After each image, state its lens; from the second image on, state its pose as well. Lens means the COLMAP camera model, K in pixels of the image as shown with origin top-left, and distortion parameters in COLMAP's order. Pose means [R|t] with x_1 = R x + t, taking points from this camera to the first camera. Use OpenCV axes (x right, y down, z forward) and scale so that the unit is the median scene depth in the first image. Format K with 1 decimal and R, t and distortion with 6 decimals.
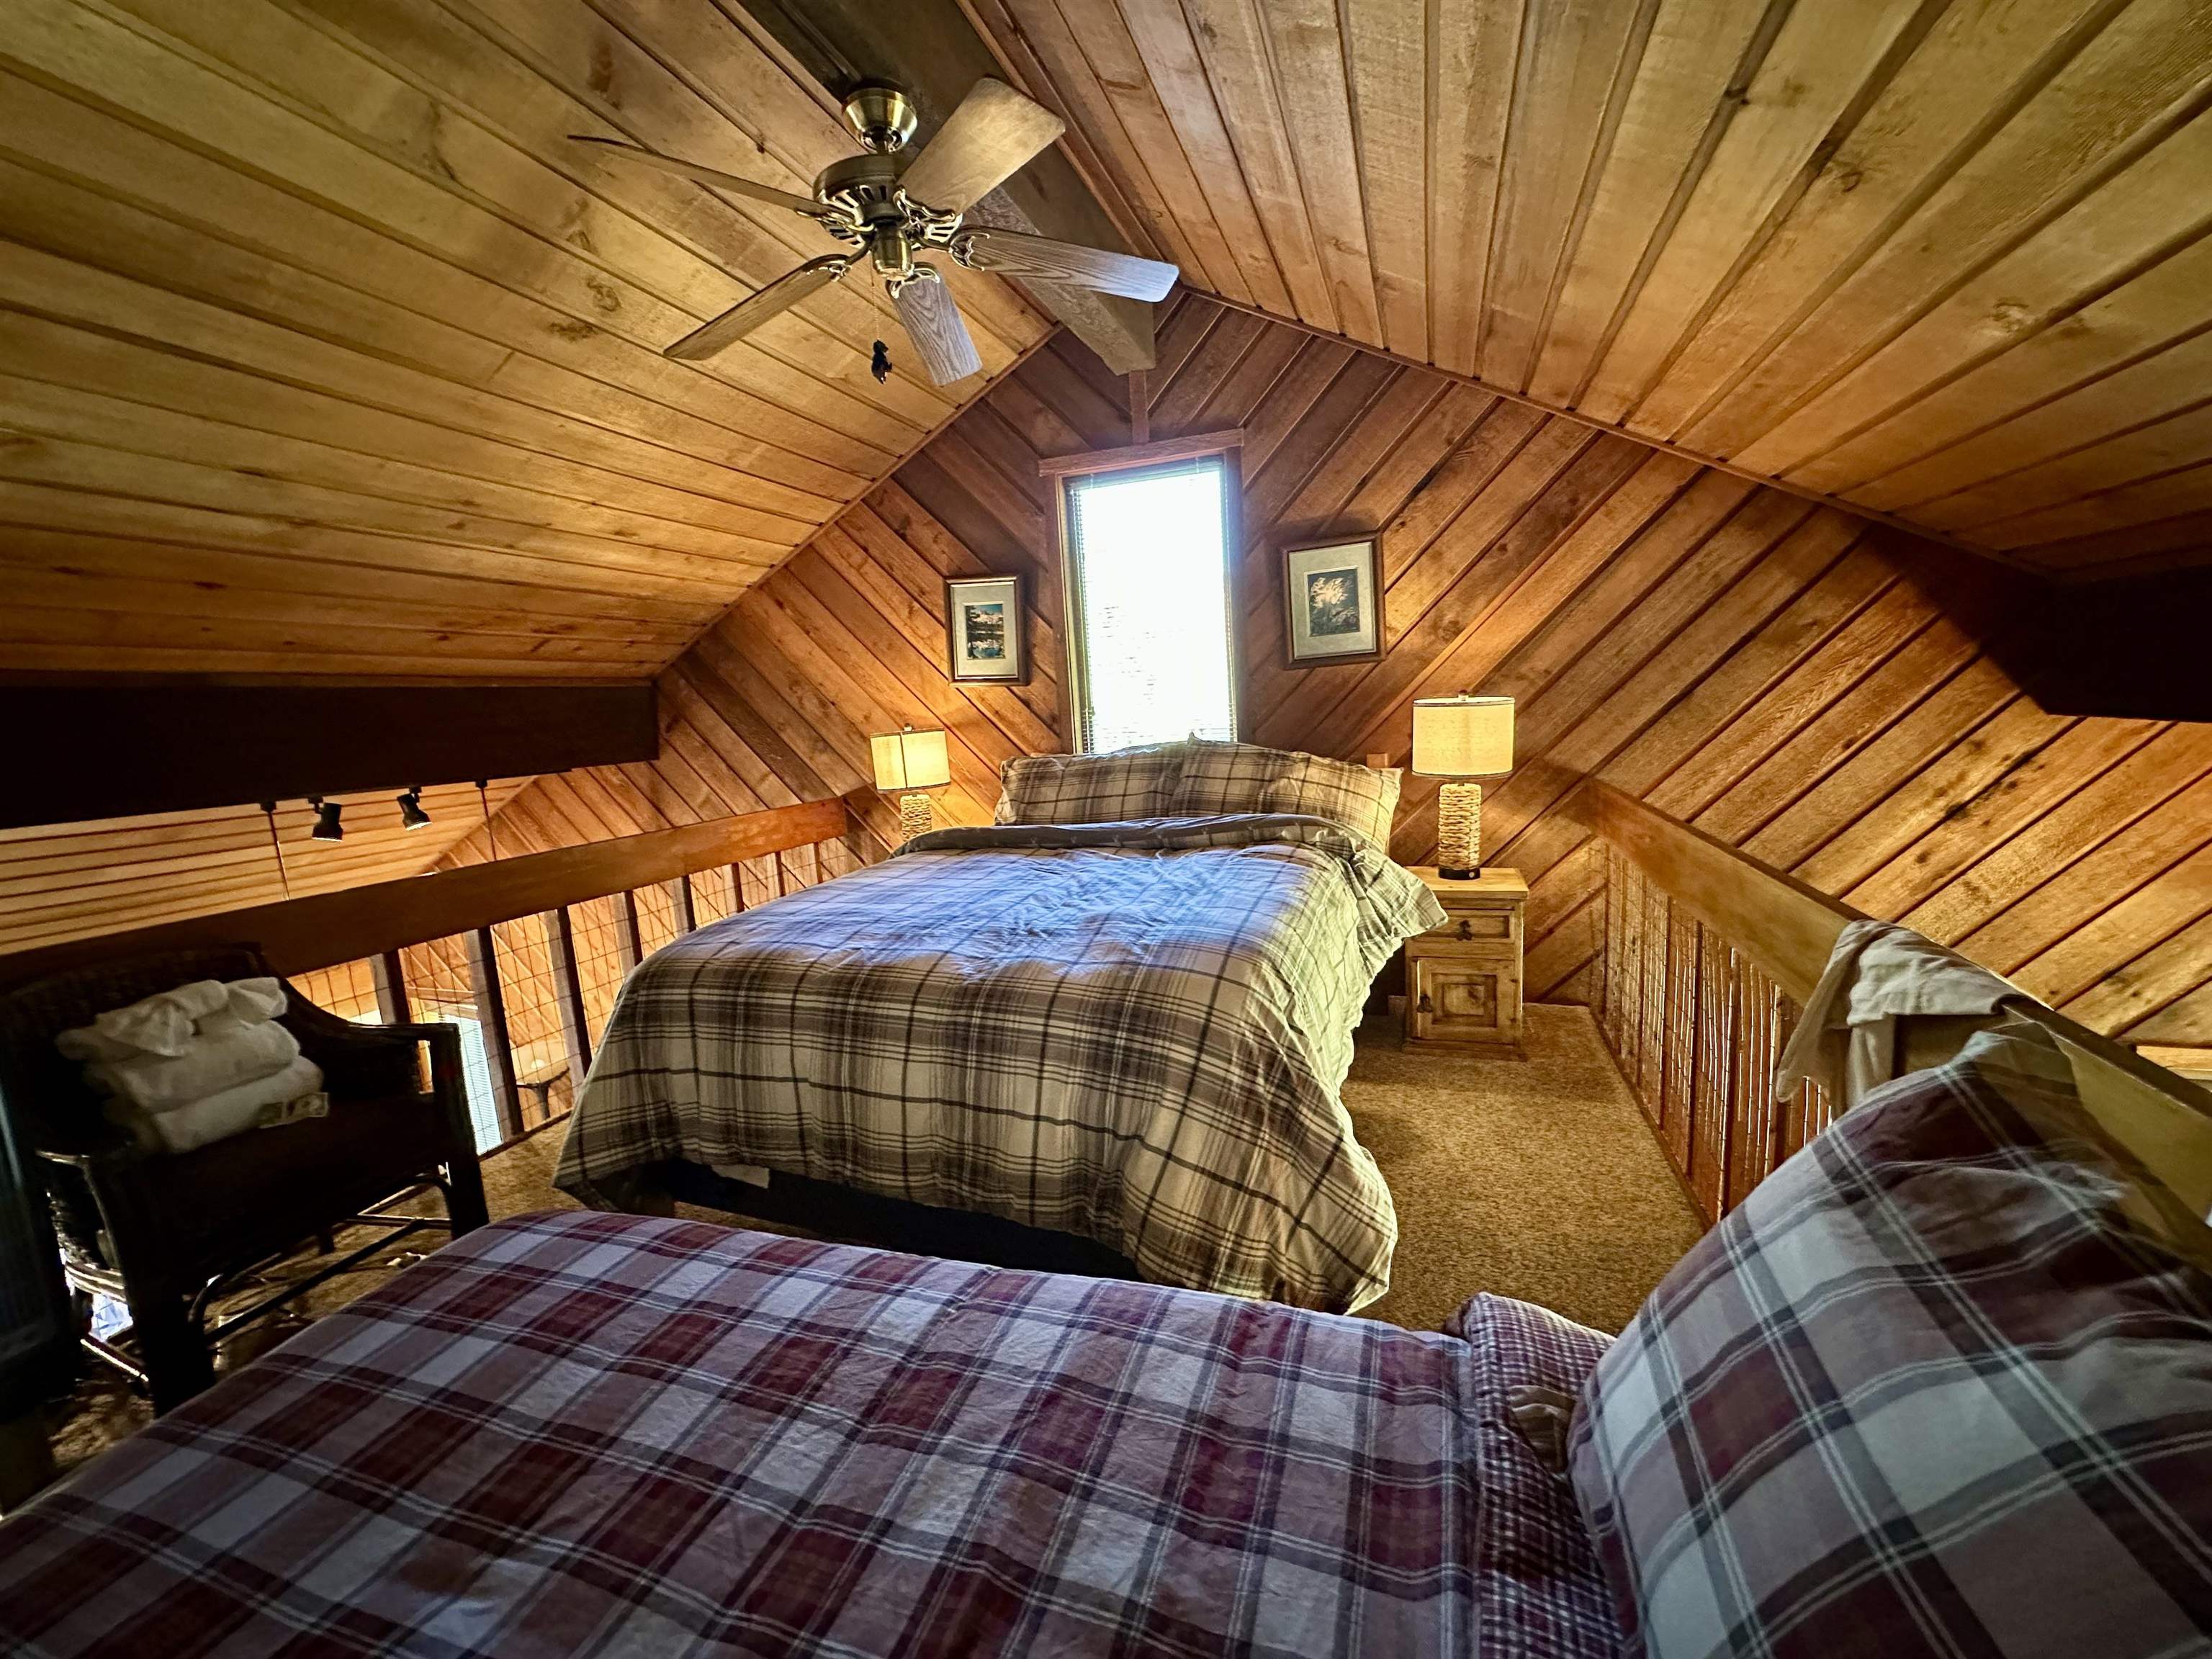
lens RADIAL K [[877.8, 0, 1116.7], [0, 877.8, 833.3], [0, 0, 1]] dist [-0.008708, 0.002191]
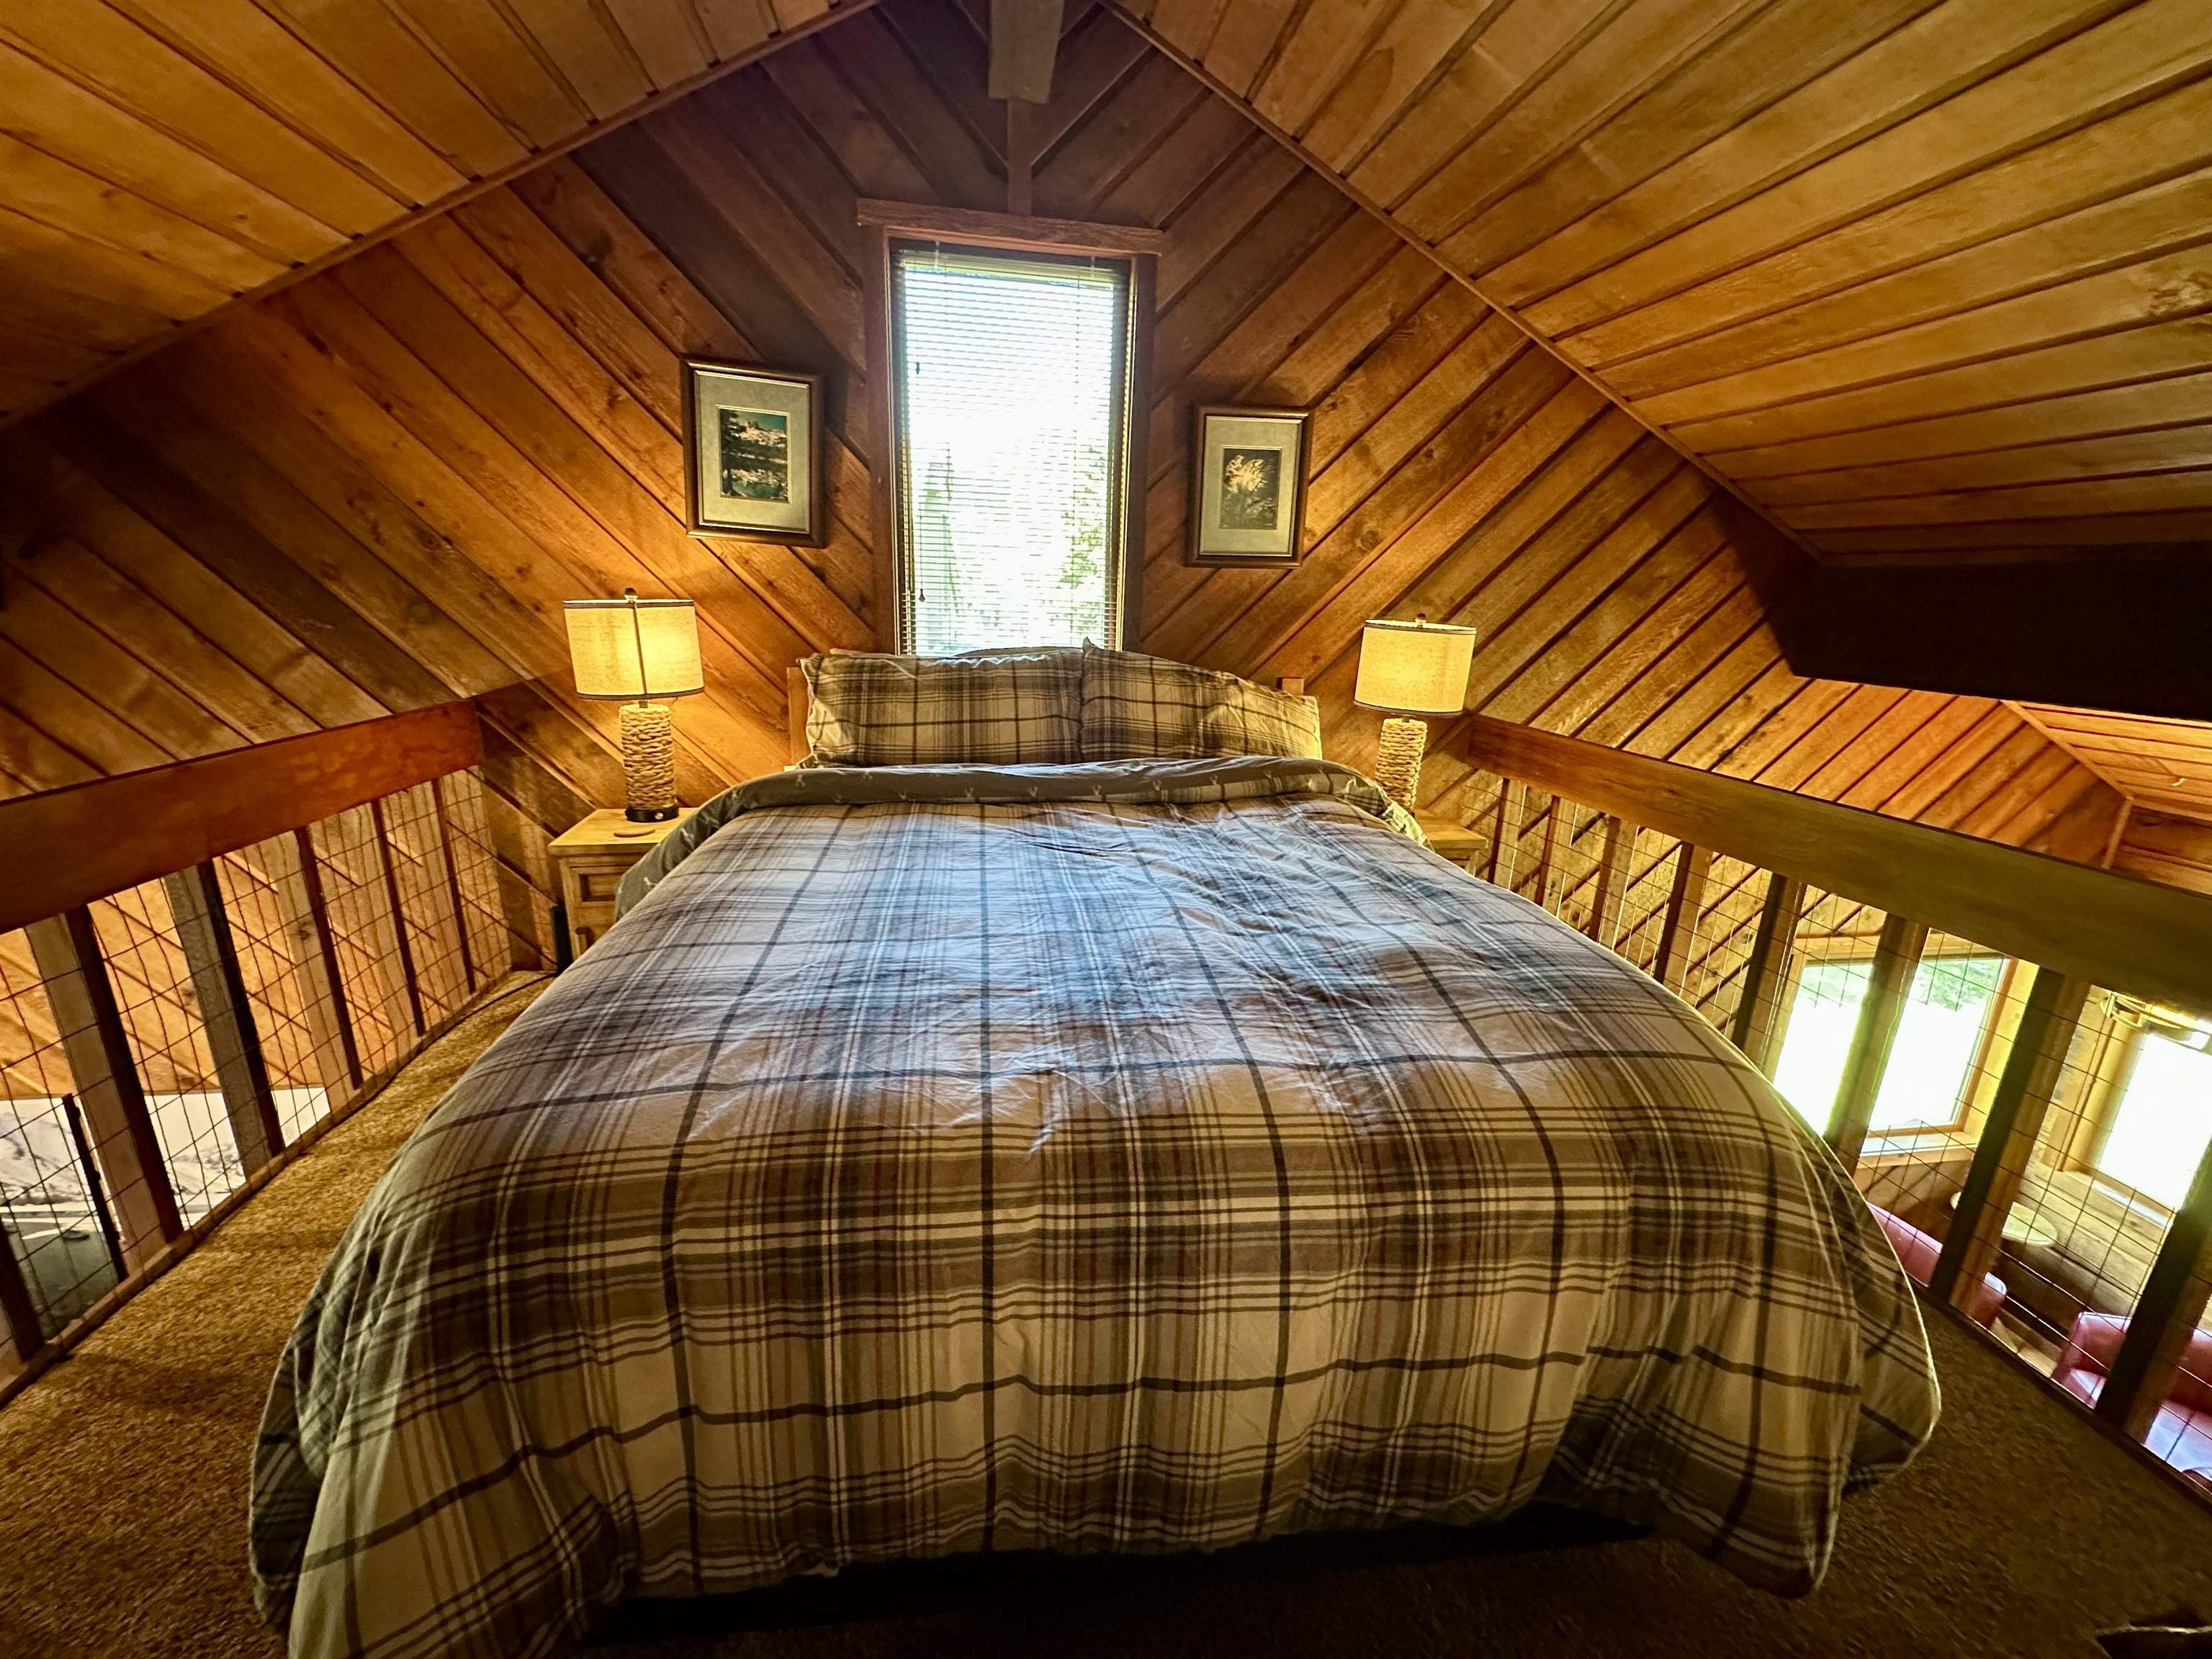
lens RADIAL K [[877.8, 0, 1107.4], [0, 877.8, 831.6], [0, 0, 1]] dist [-0.008708, 0.002191]
pose [[0.878194, -0.037659, 0.476820, -0.275603], [-0.017972, 0.993594, 0.111574, -0.033403], [-0.477967, -0.106554, 0.871891, 0.314336]]
